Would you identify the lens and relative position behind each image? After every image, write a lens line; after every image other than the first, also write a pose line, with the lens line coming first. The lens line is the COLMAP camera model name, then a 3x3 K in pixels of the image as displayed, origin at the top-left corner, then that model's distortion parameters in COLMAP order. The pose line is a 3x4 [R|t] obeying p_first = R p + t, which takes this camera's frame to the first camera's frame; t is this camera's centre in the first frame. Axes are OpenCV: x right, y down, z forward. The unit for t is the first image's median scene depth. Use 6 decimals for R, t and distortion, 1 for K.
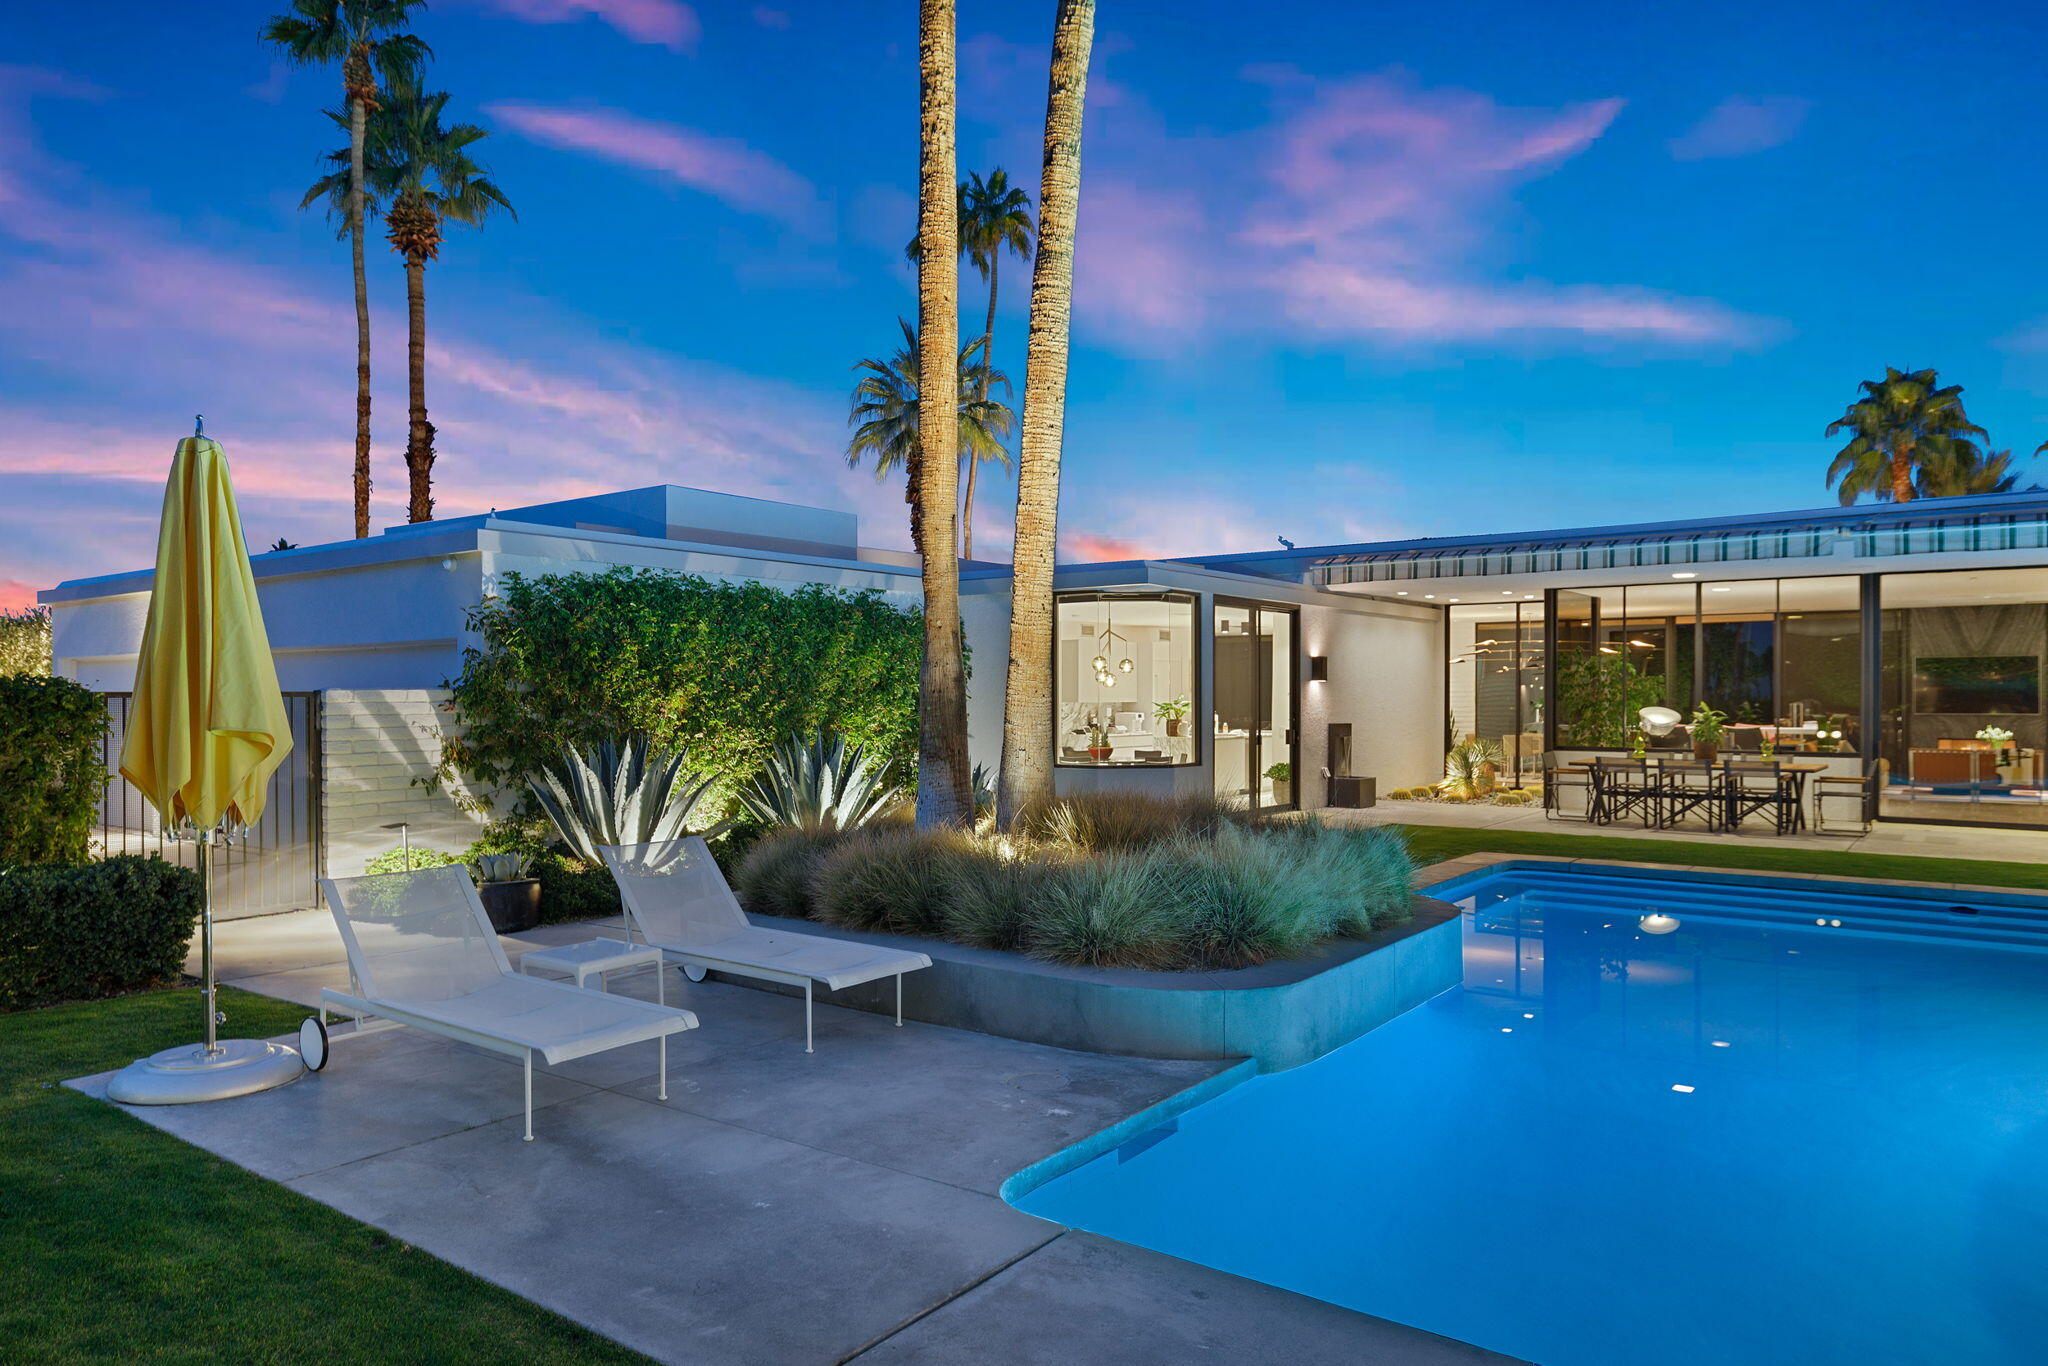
lens RADIAL K [[1330.4, 0, 1025.7], [0, 1330.4, 691.2], [0, 0, 1]] dist [-0.004738, 0.006540]
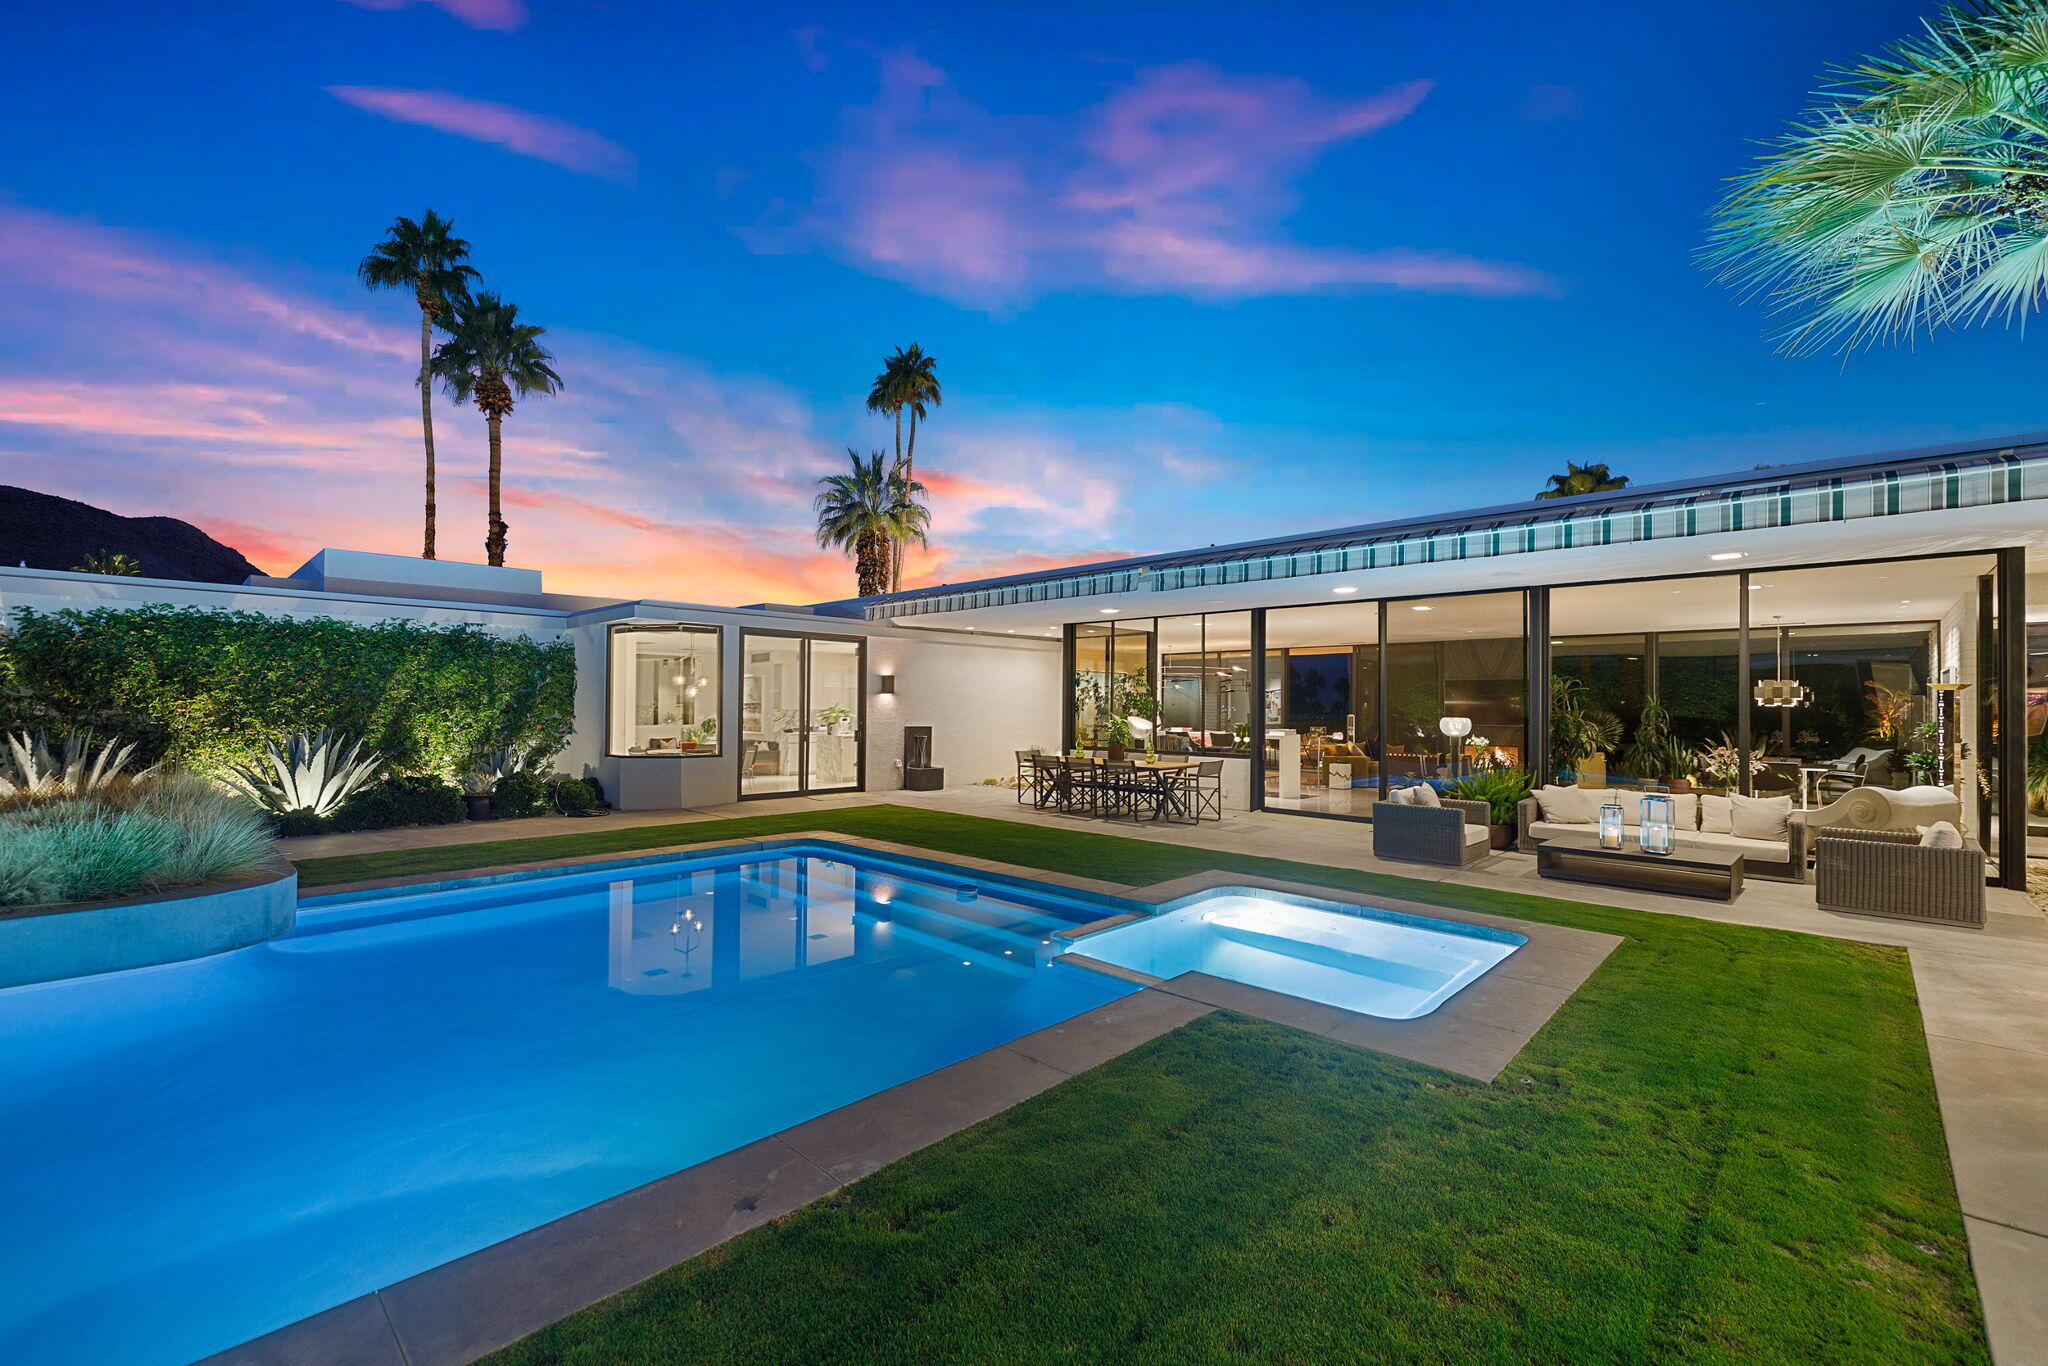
lens RADIAL K [[872.4, 0, 1022.2], [0, 872.4, 684.3], [0, 0, 1]] dist [-0.000578, 0.001839]
pose [[0.992770, 0.005112, -0.119923, 0.455106], [-0.007861, 0.999717, -0.022457, 0.000782], [0.119774, 0.023238, 0.992529, 0.155613]]
